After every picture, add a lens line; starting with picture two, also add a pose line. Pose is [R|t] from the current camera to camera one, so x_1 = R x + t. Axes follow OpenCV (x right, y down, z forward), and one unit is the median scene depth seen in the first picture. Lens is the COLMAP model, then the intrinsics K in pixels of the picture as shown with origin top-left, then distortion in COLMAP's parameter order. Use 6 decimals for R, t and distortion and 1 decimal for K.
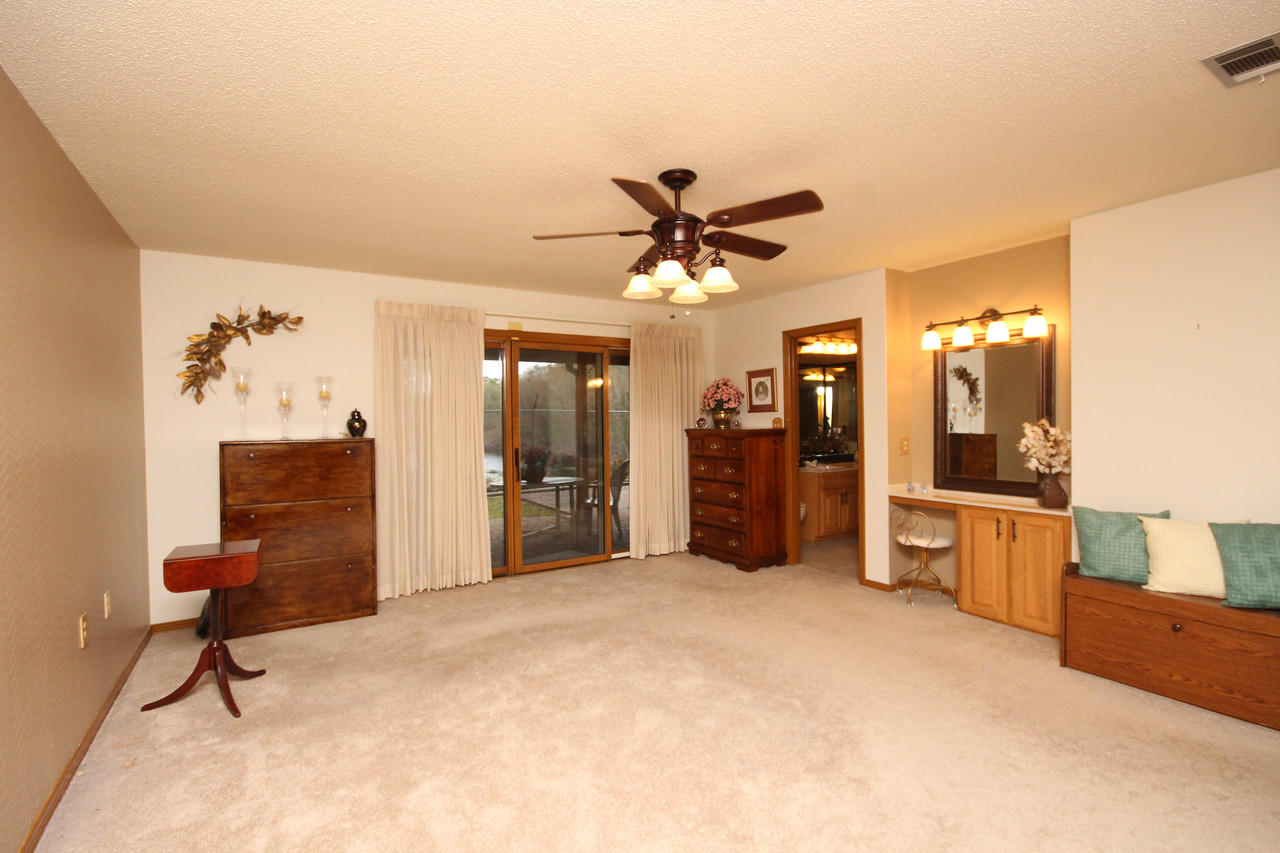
lens RADIAL K [[591.8, 0, 636.1], [0, 591.8, 424.5], [0, 0, 1]] dist [0.005174, -0.006928]
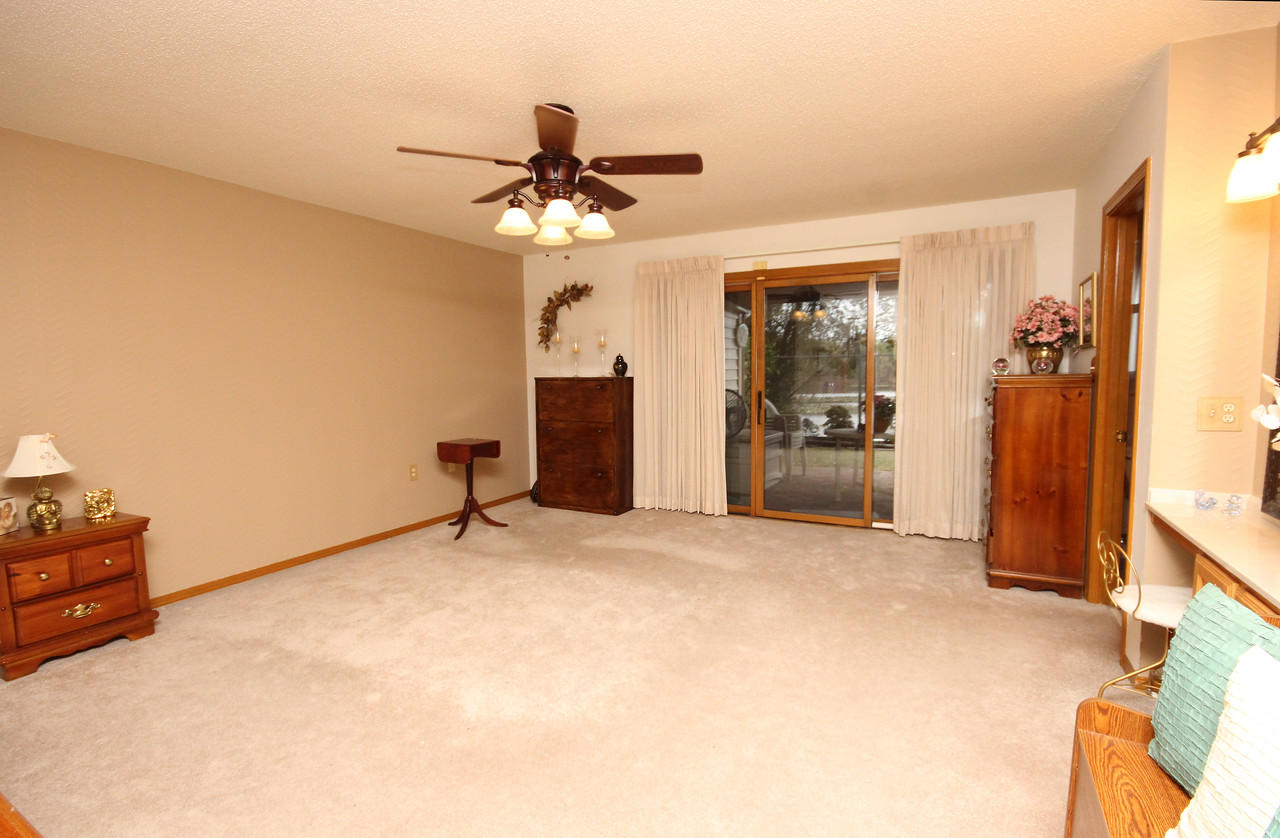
lens RADIAL K [[610.1, 0, 640.9], [0, 610.1, 417.8], [0, 0, 1]] dist [-0.000448, 0.000949]
pose [[0.524714, 0.075545, -0.847920, 0.662307], [-0.001764, 0.996149, 0.087659, -0.004898], [0.851277, -0.044501, 0.522826, 0.350061]]
